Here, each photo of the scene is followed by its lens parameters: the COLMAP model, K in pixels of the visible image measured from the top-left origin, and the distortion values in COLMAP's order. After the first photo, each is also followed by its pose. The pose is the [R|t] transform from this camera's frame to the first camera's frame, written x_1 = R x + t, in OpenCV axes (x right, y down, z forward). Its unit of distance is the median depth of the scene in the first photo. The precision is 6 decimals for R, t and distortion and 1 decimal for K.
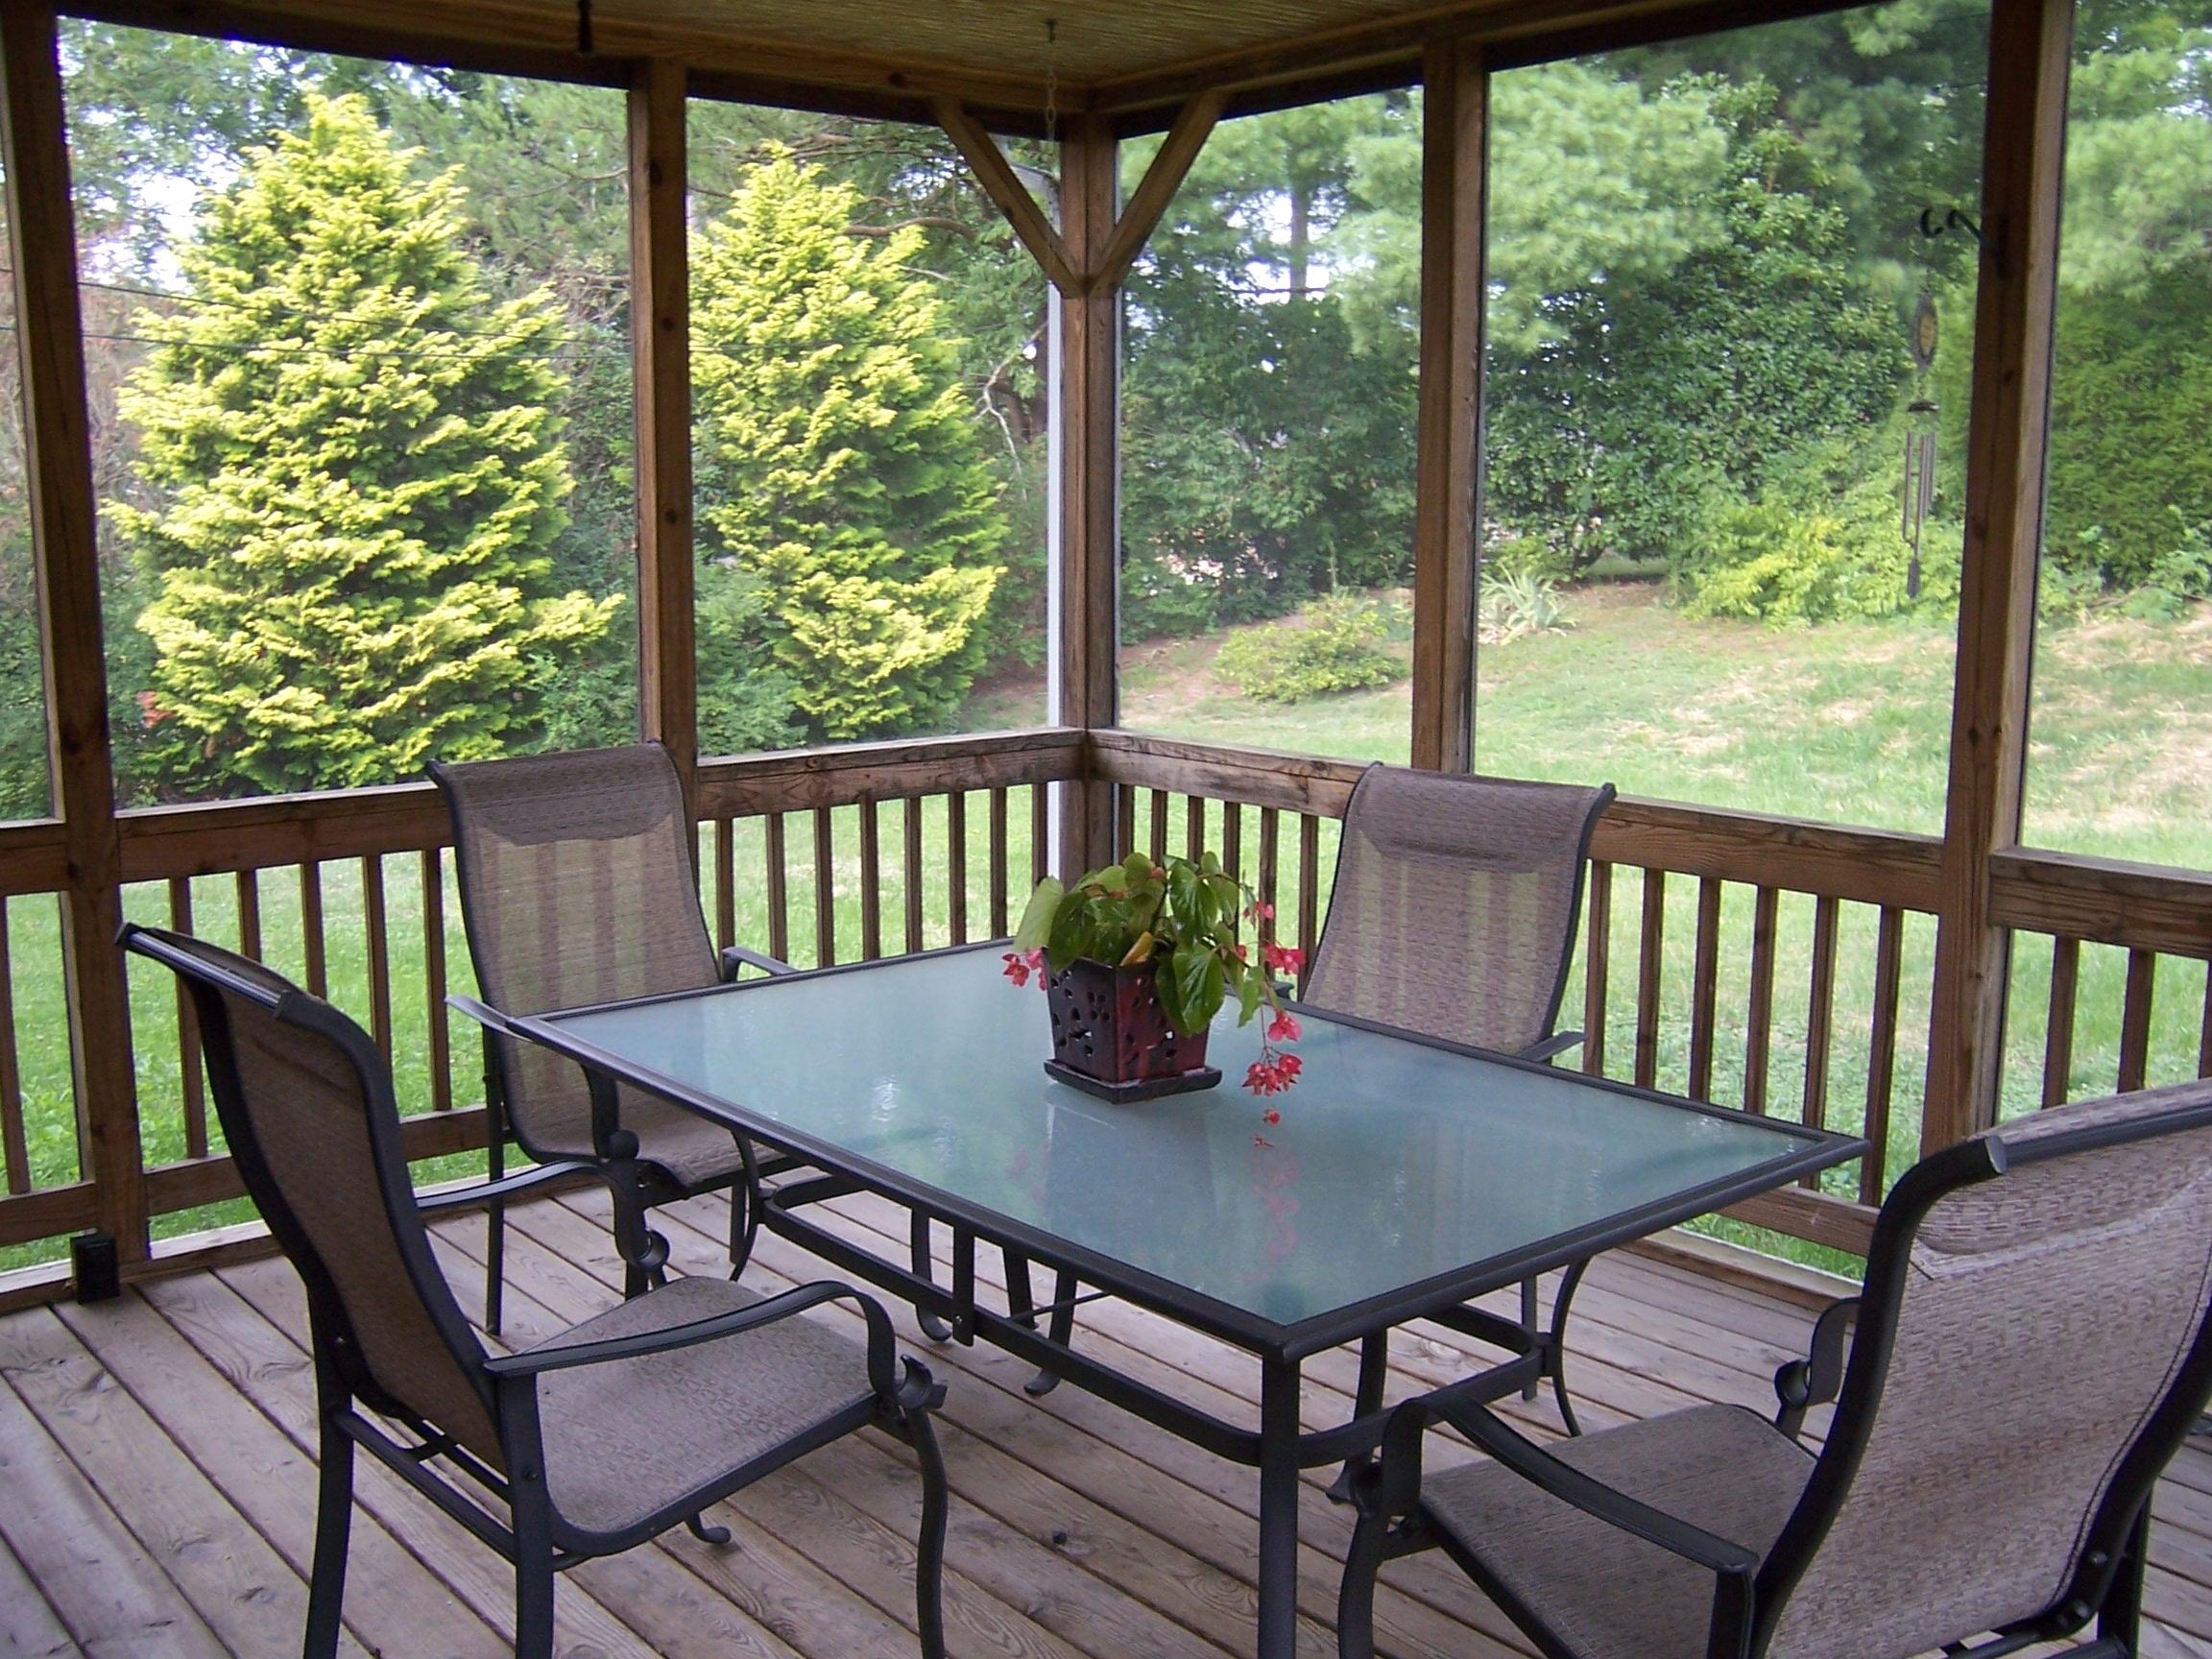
lens RADIAL K [[2186.7, 0, 1106.0], [0, 2186.7, 829.5], [0, 0, 1]] dist [-0.140796, 0.209856]
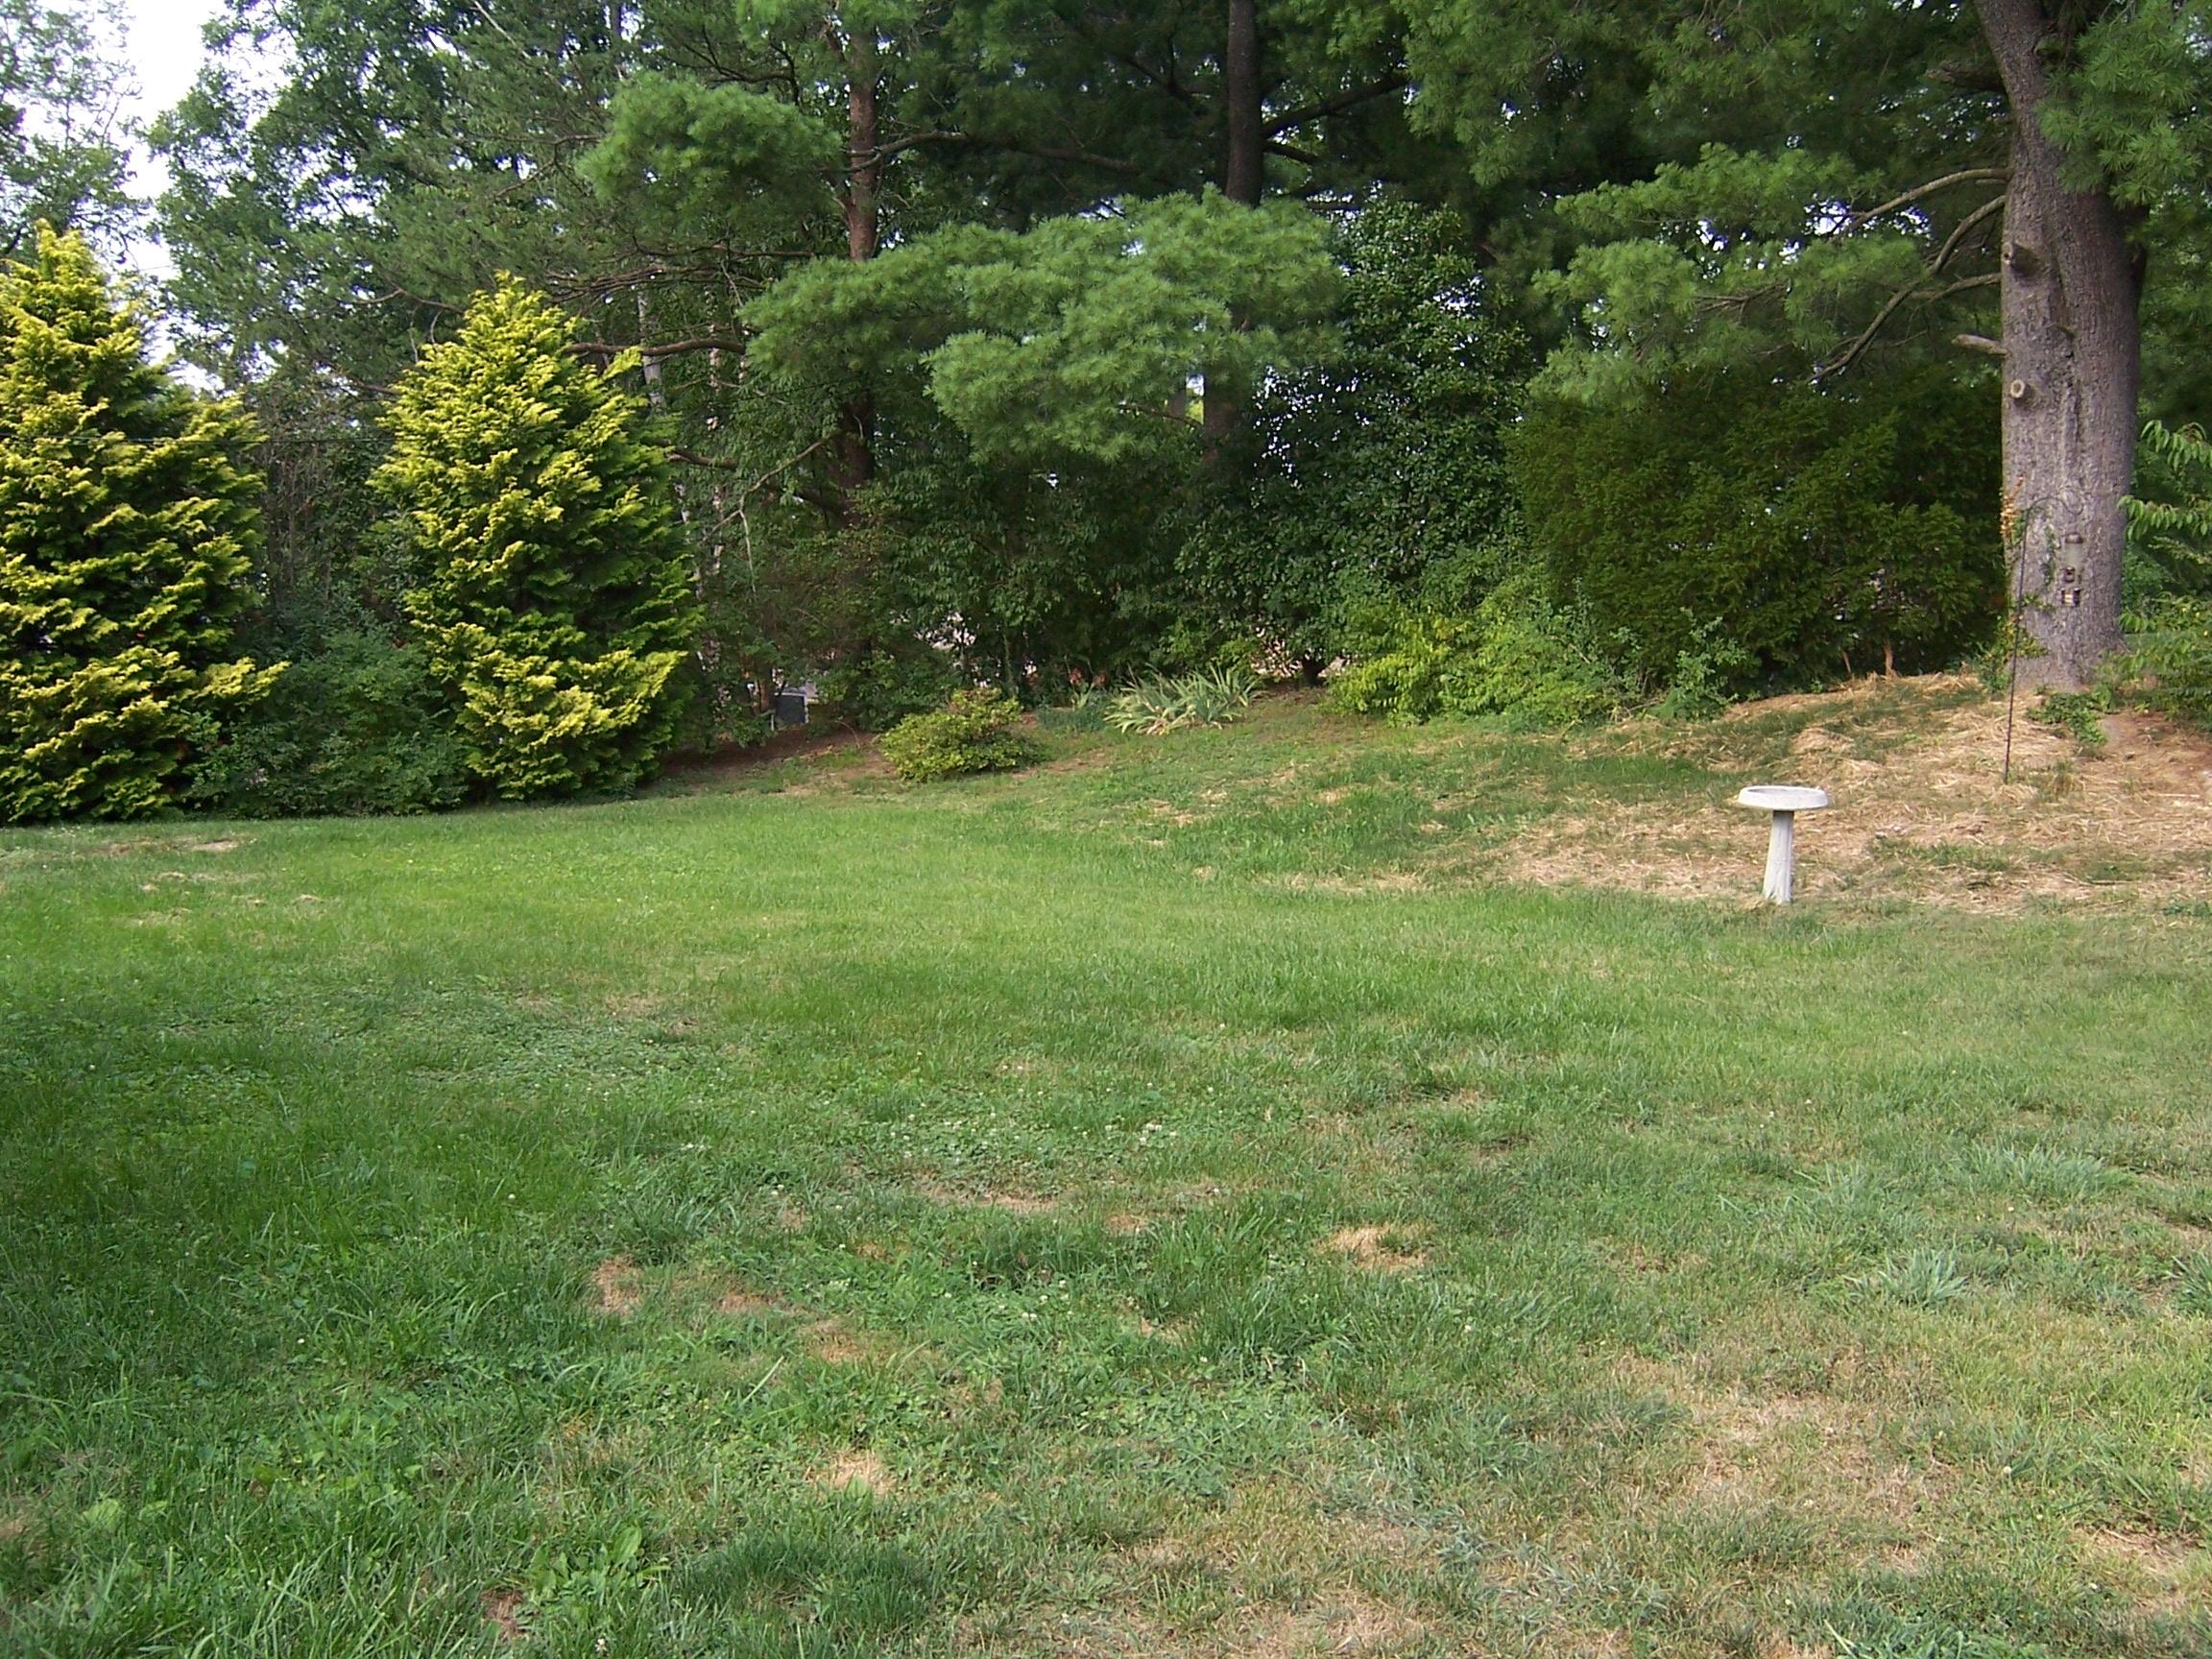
lens RADIAL K [[2186.7, 0, 1106.0], [0, 2186.7, 829.5], [0, 0, 1]] dist [-0.140796, 0.209856]
pose [[0.990756, 0.034689, -0.131146, 0.332614], [-0.042283, 0.997559, -0.055570, 0.023250], [0.128898, 0.060601, 0.989804, -0.060559]]
